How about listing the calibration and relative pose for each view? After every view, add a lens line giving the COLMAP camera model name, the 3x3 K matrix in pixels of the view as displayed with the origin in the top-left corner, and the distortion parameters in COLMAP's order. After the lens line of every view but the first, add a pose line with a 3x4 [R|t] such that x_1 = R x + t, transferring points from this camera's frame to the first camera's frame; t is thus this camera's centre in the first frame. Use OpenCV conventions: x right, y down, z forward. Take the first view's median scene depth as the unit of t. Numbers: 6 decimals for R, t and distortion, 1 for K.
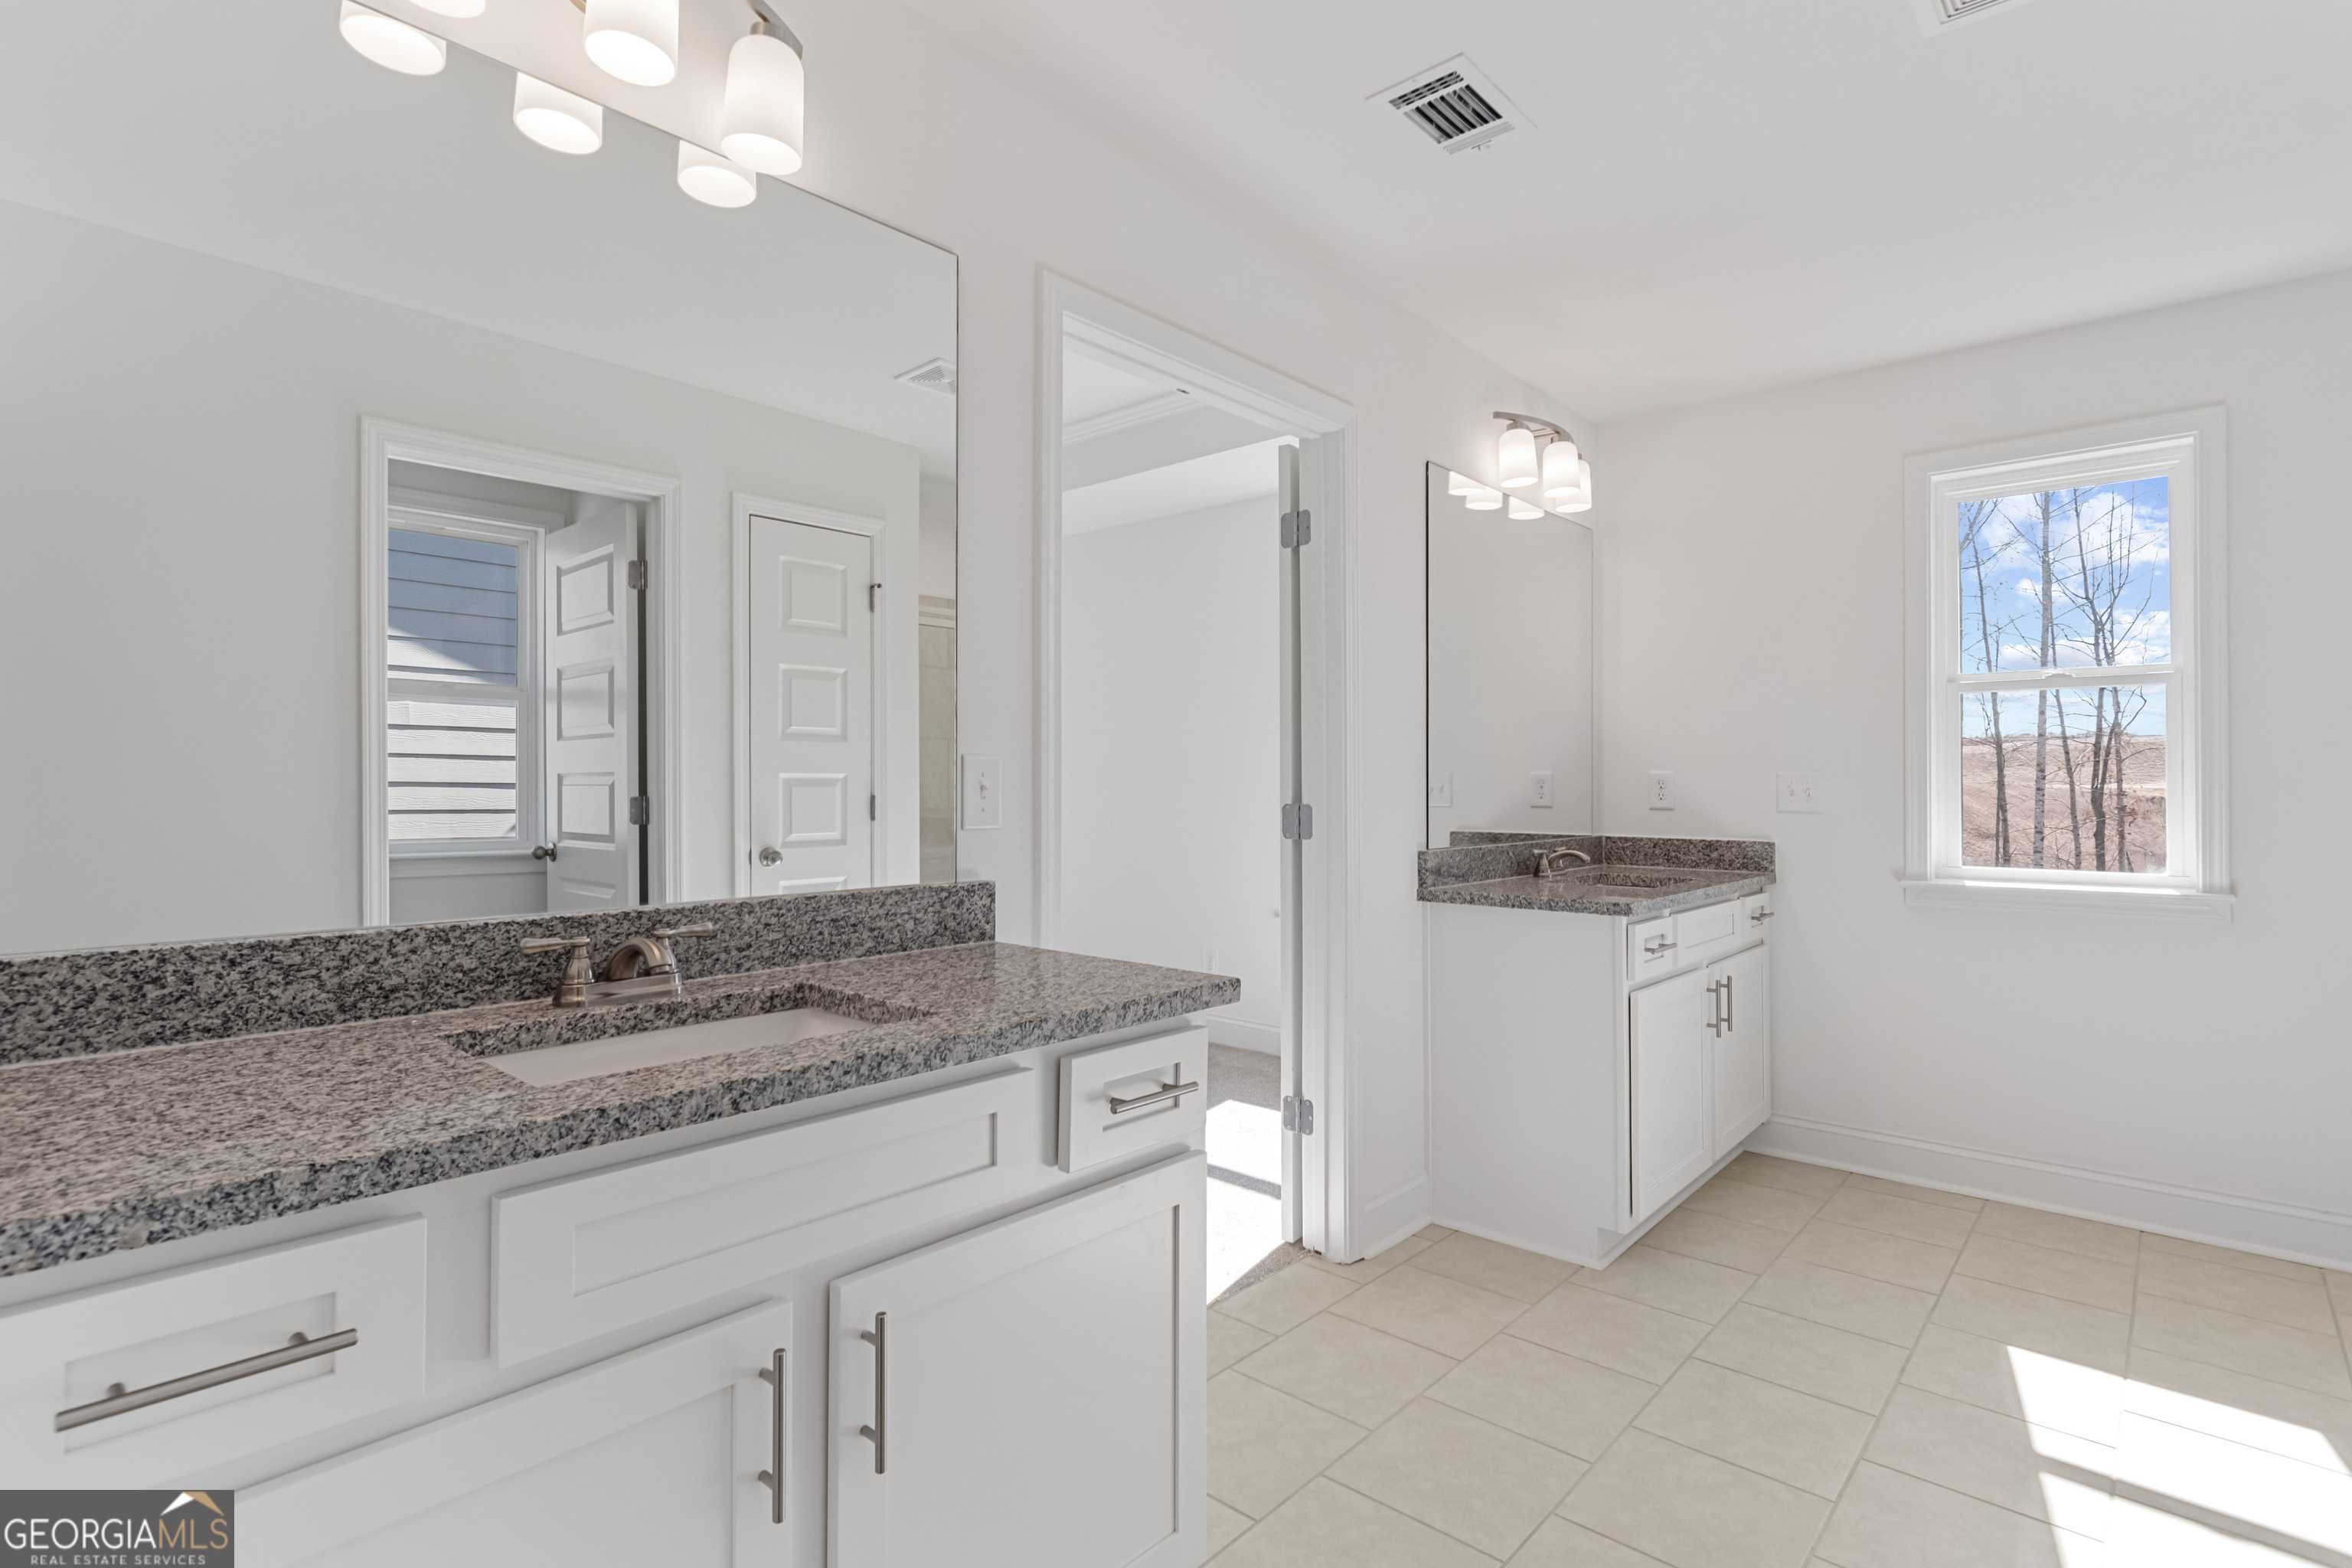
lens RADIAL K [[1132.6, 0, 1171.8], [0, 1132.6, 769.8], [0, 0, 1]] dist [-0.000910, -0.000341]
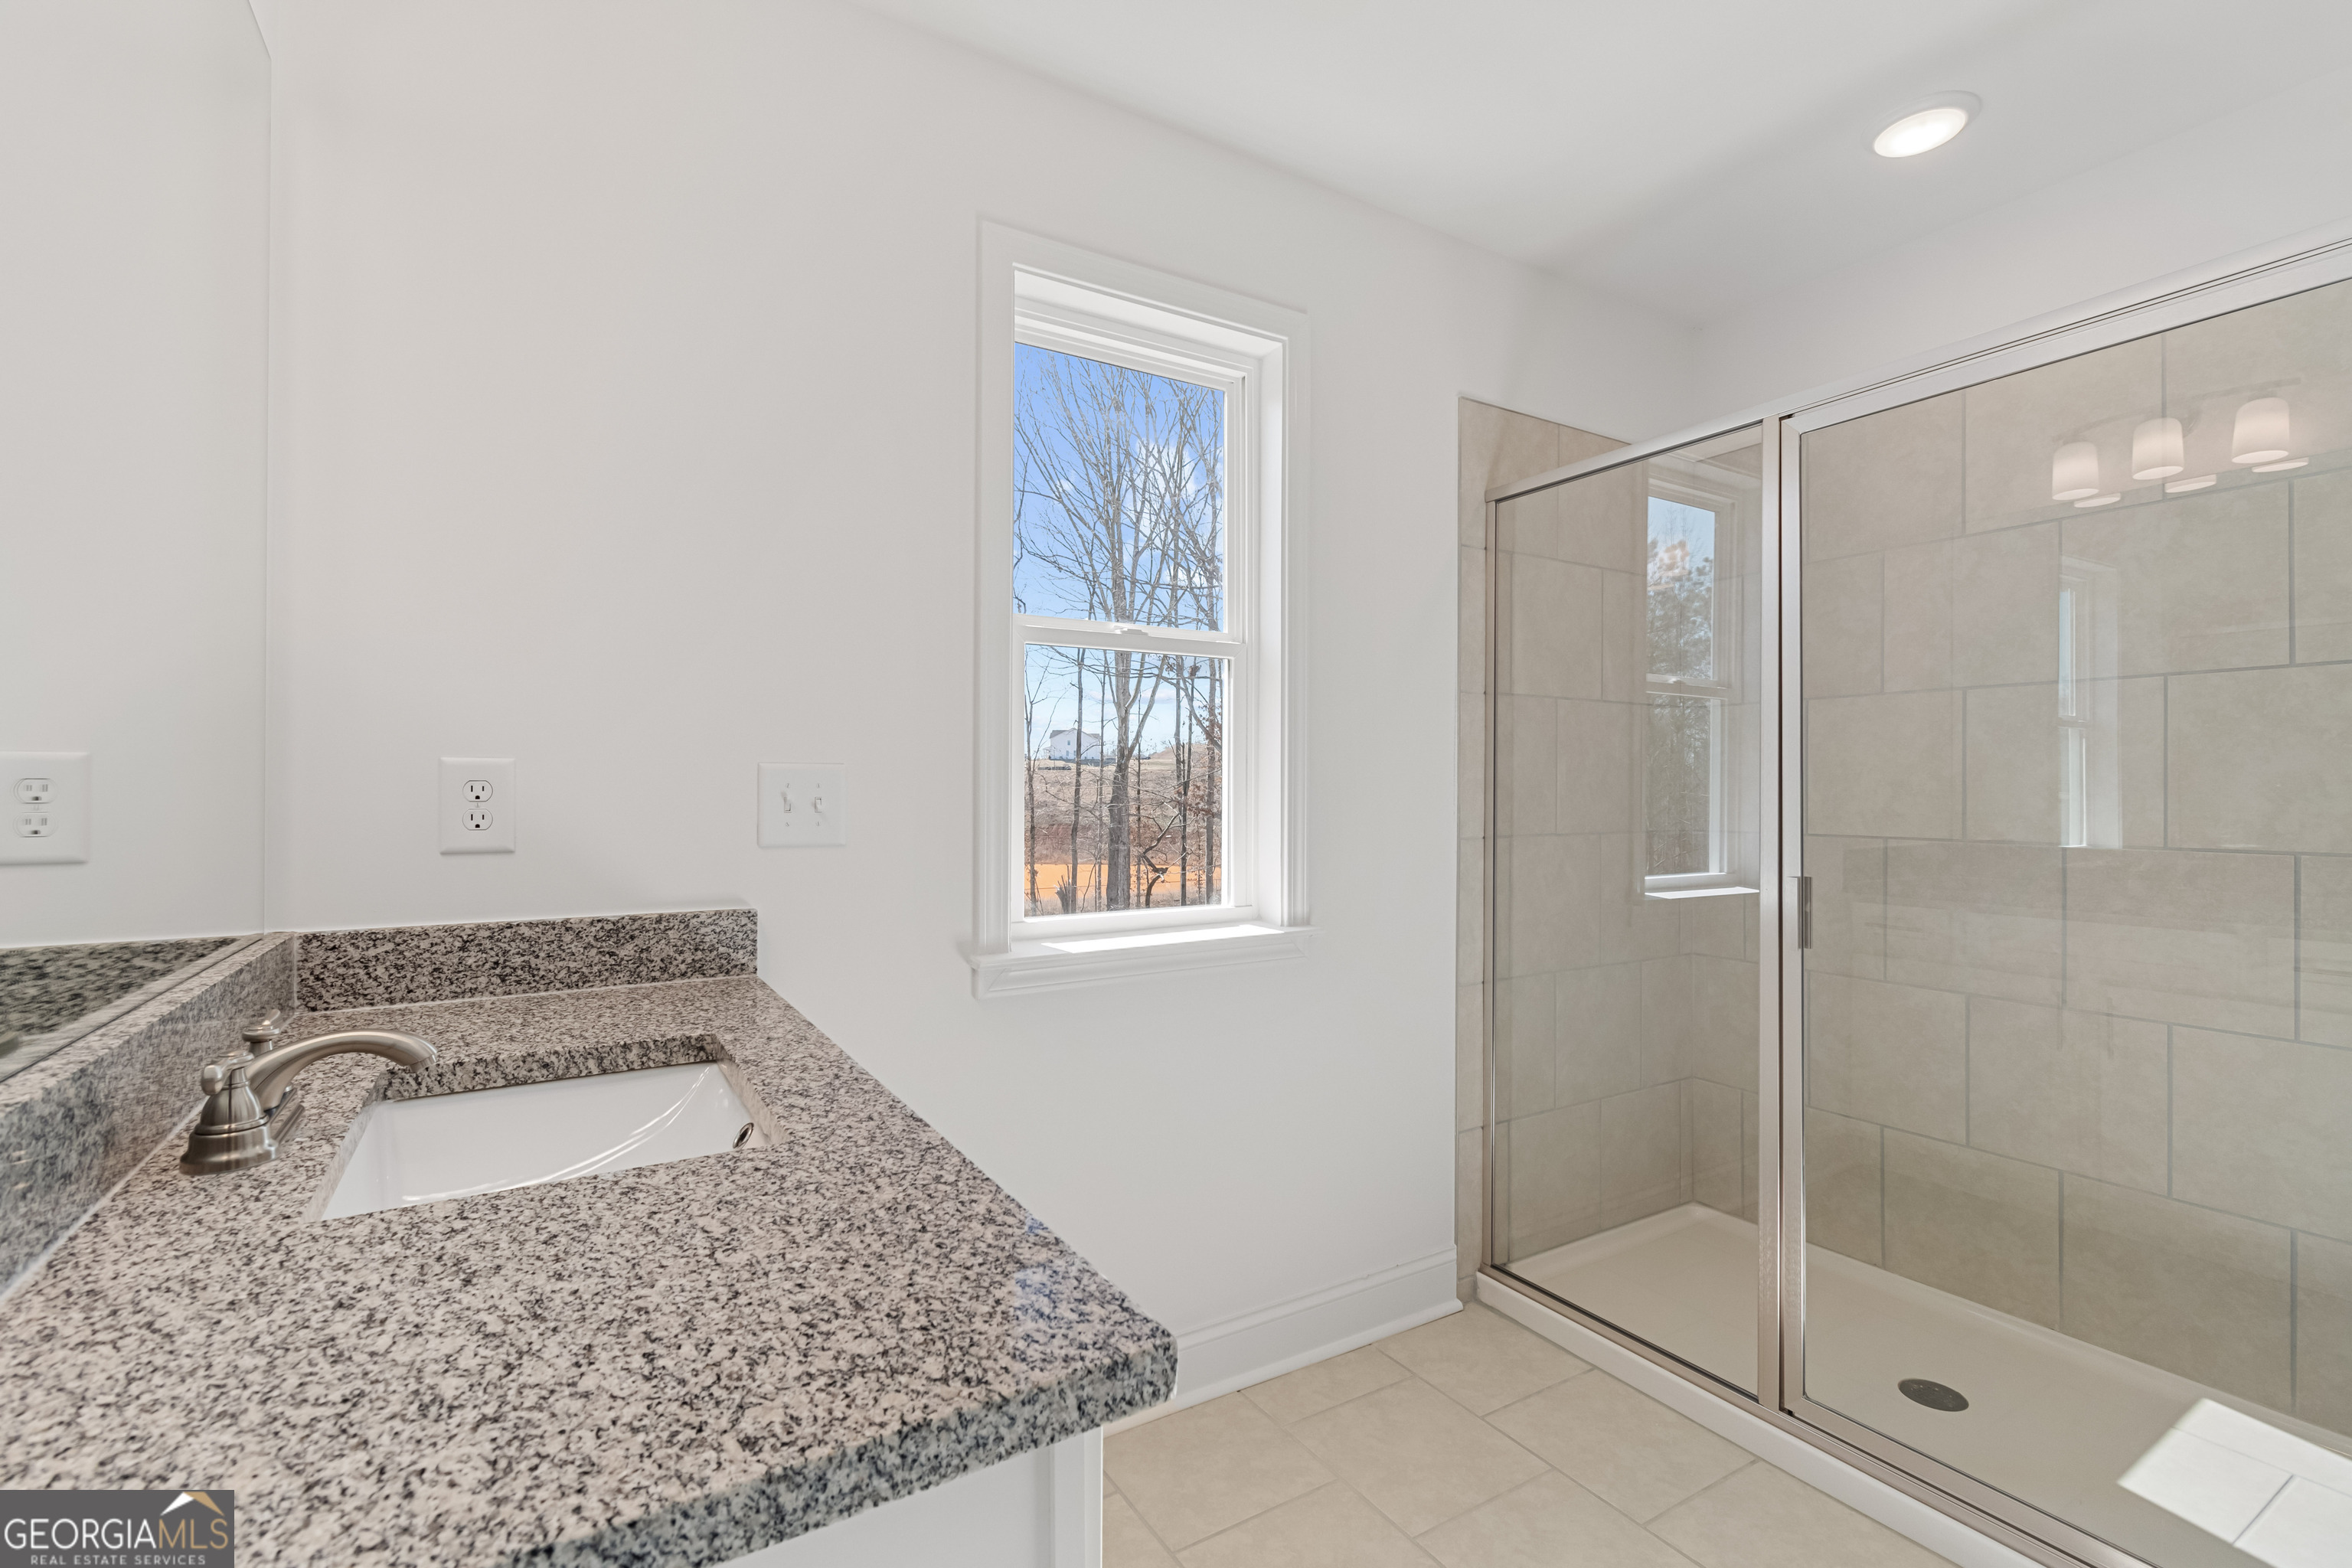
lens RADIAL K [[1048.5, 0, 1169.8], [0, 1048.5, 776.3], [0, 0, 1]] dist [0.002916, -0.001264]
pose [[0.281021, 0.001658, 0.959700, 0.148926], [-0.015317, 0.999879, 0.002757, 0.003028], [-0.959579, -0.015475, 0.281012, 0.688636]]
